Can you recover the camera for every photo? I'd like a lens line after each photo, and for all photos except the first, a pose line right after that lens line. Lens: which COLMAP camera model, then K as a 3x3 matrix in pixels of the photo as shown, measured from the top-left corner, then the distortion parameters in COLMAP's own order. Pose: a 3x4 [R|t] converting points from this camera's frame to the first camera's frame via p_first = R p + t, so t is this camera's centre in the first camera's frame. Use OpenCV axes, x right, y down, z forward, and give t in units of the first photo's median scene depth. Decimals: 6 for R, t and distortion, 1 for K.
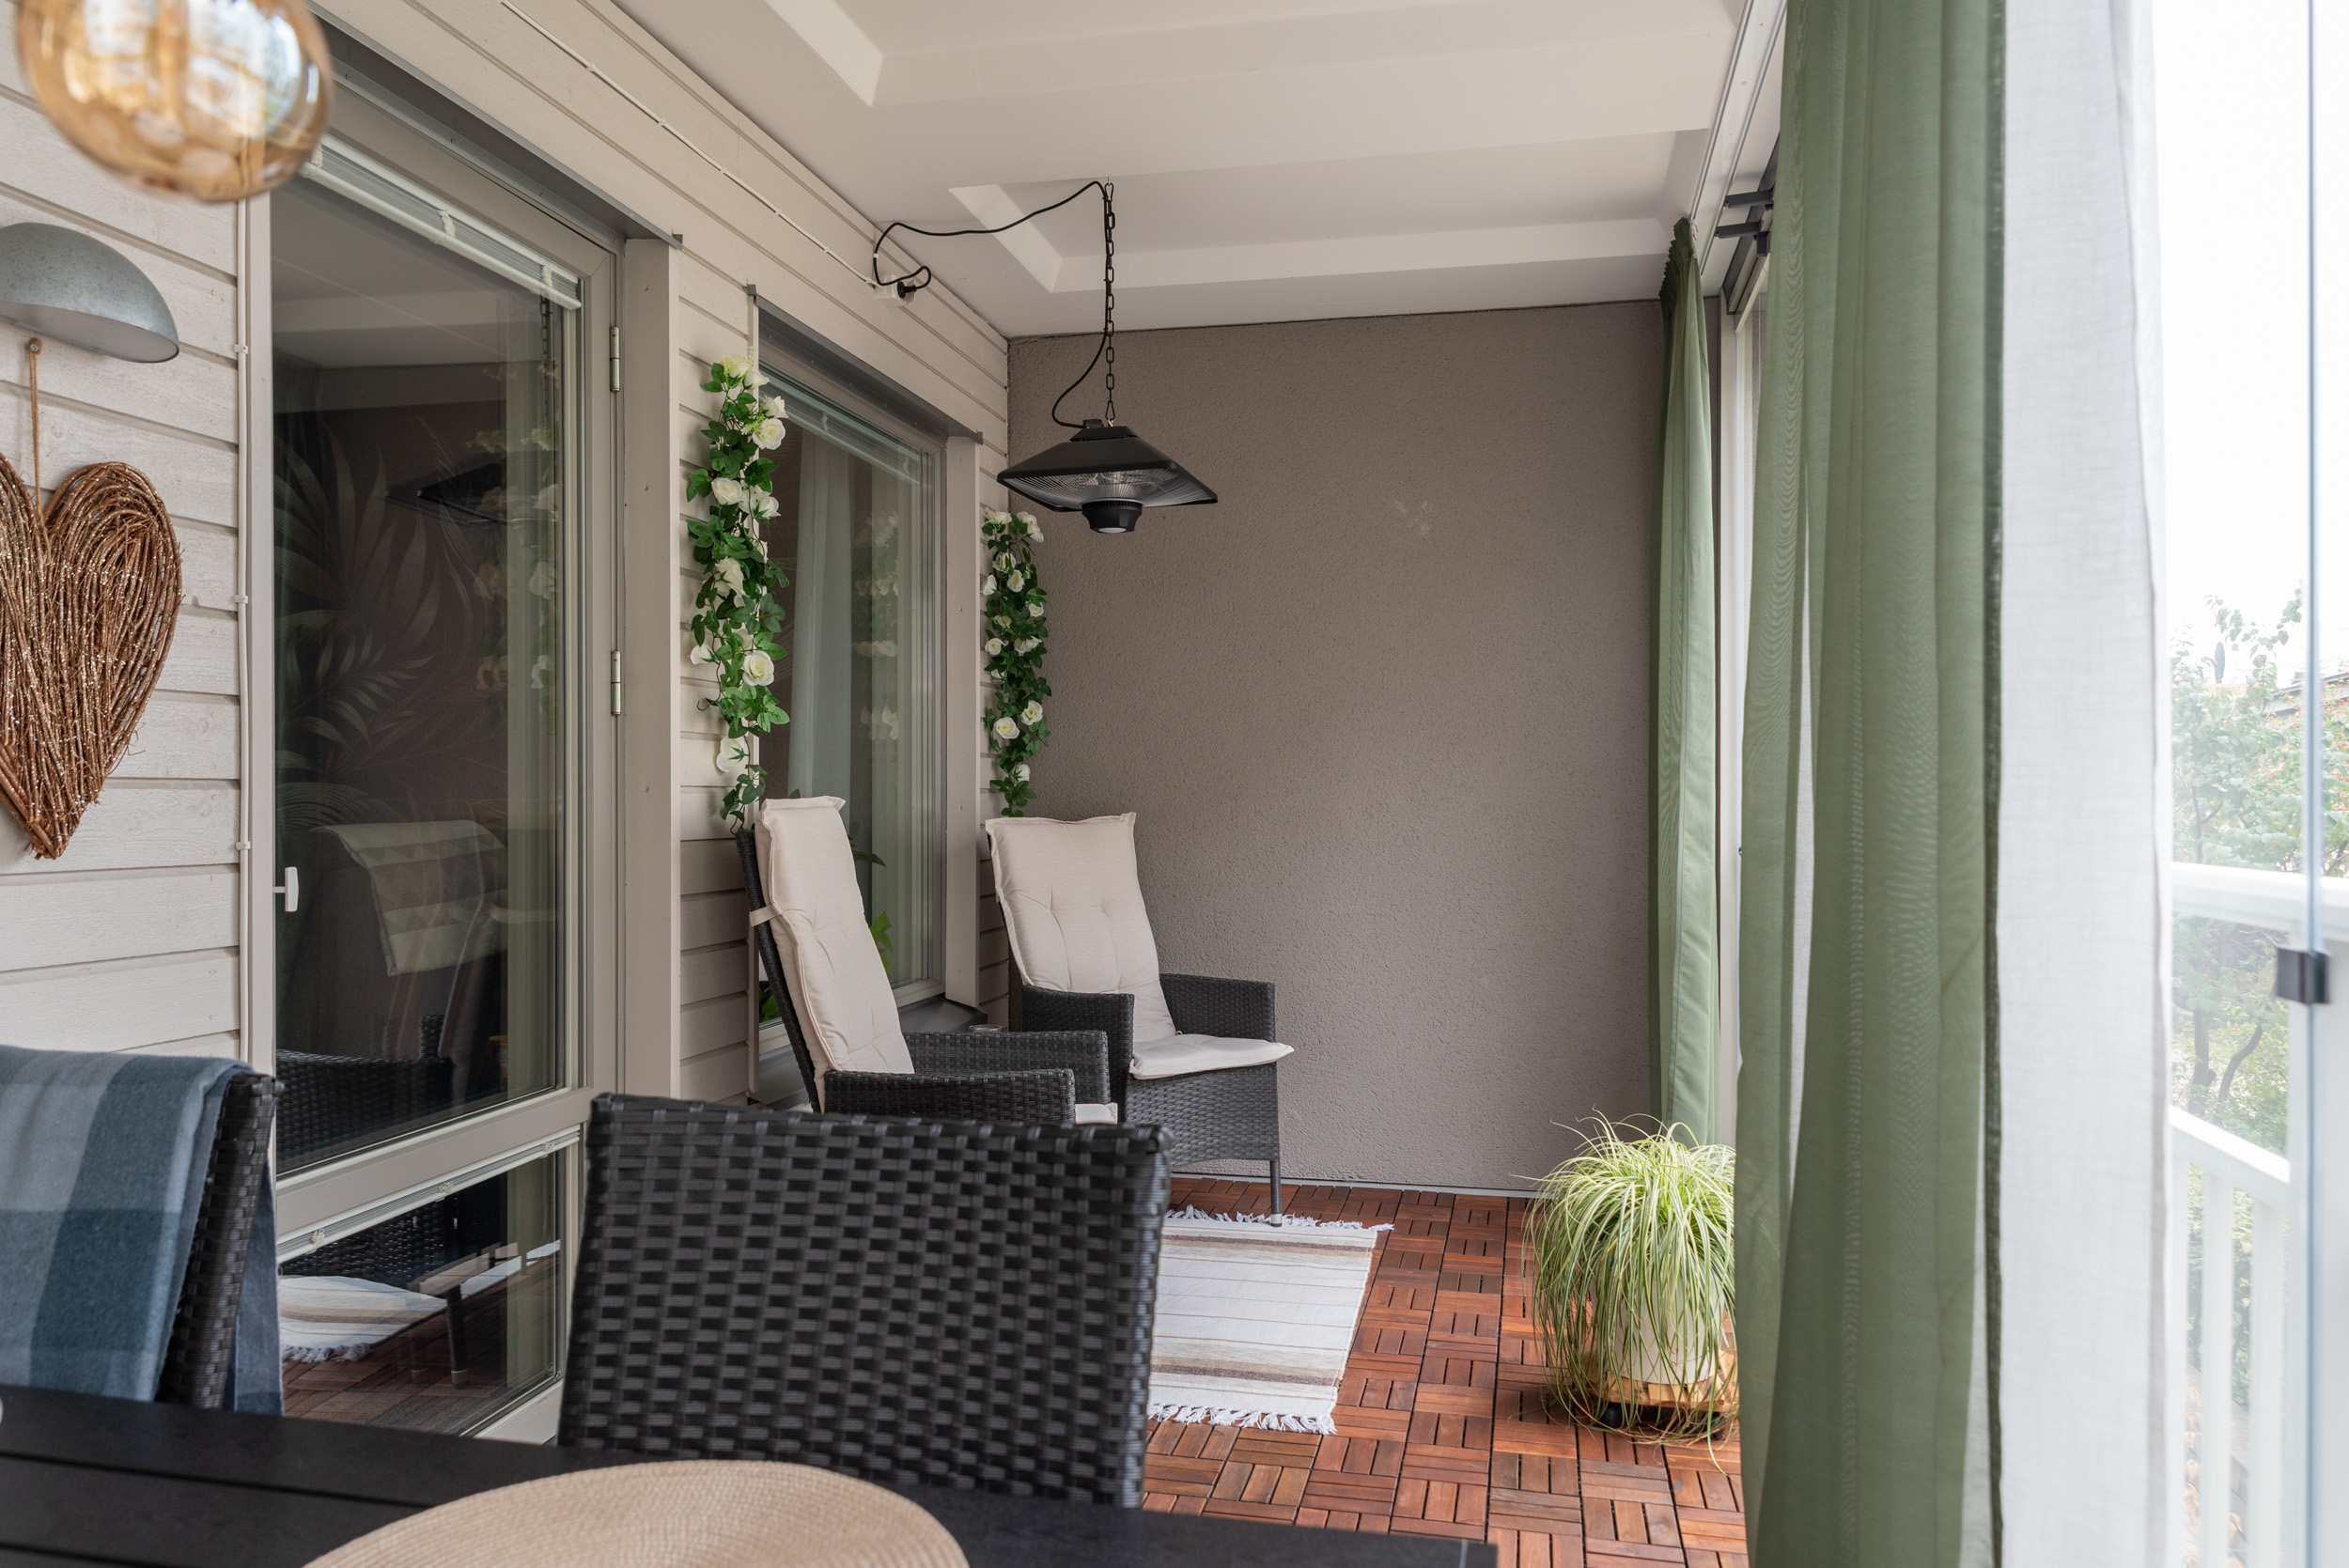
lens RADIAL K [[1661.6, 0, 1205.0], [0, 1661.6, 799.1], [0, 0, 1]] dist [0.004314, 0.002337]
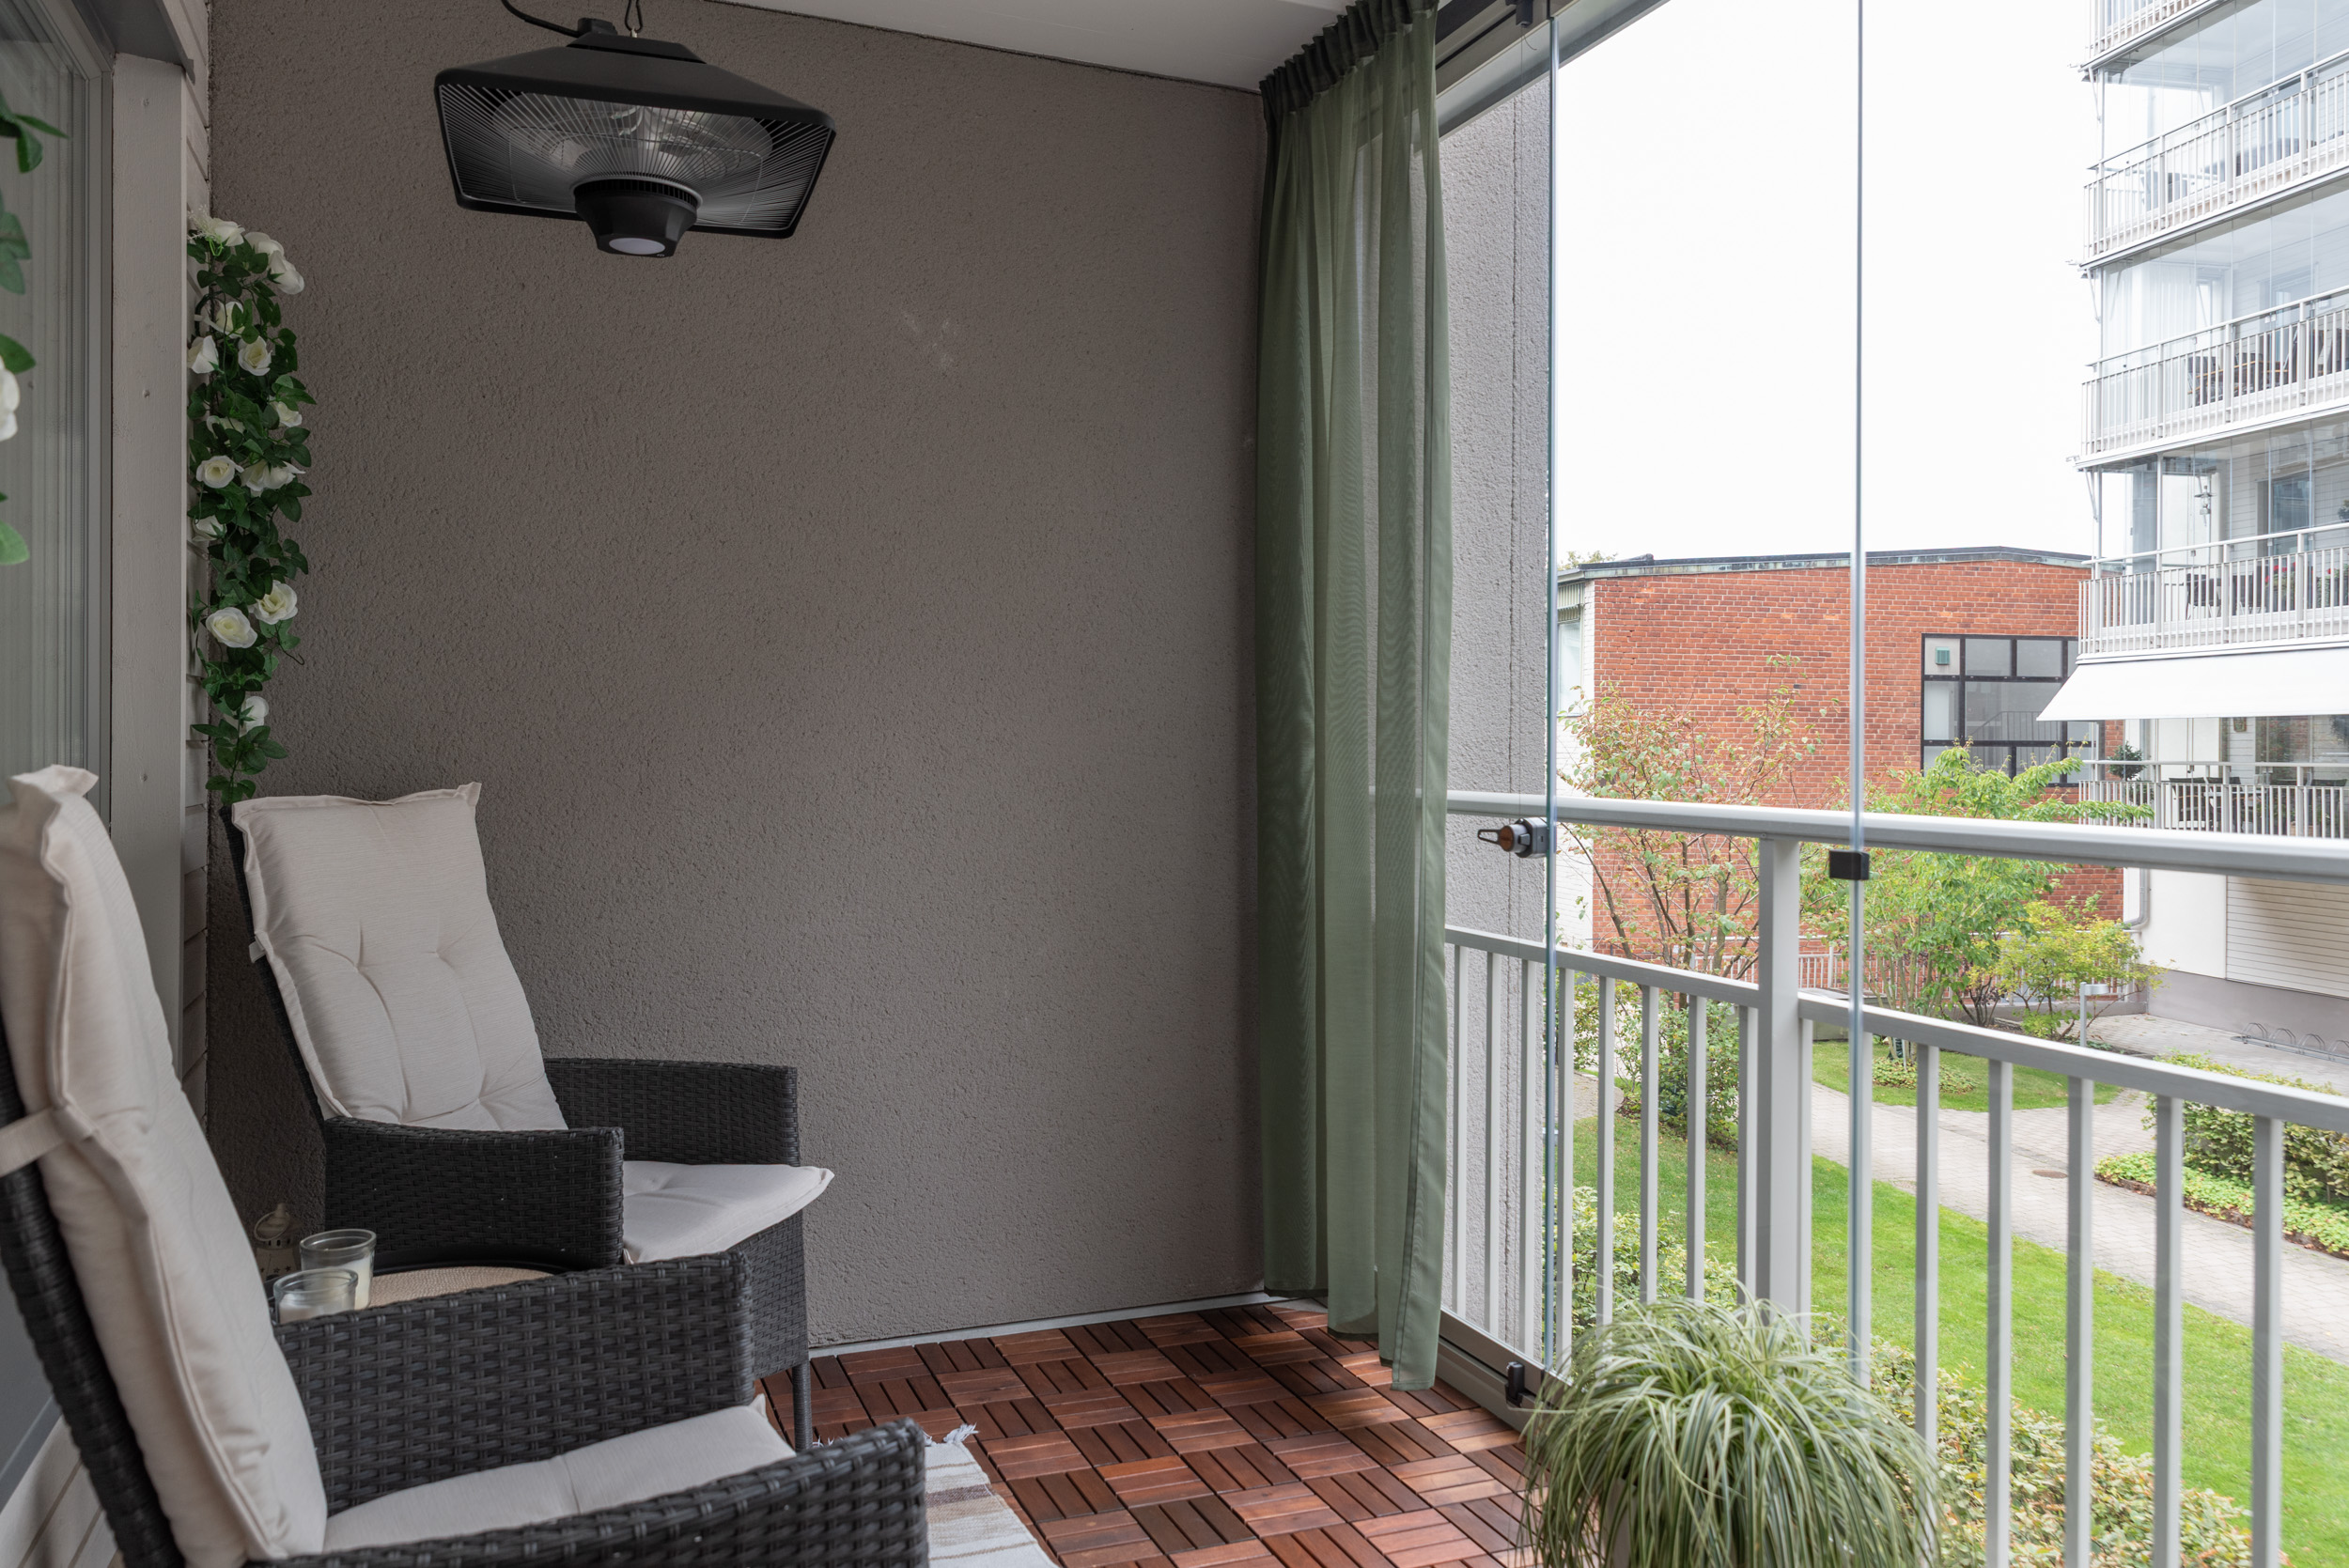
lens RADIAL K [[1668.9, 0, 1176.8], [0, 1668.9, 755.0], [0, 0, 1]] dist [0.004710, -0.003891]
pose [[0.835378, 0.001730, 0.549673, -0.162234], [-0.003815, 0.999989, 0.002650, -0.004338], [-0.549663, -0.004310, 0.835375, 0.384081]]
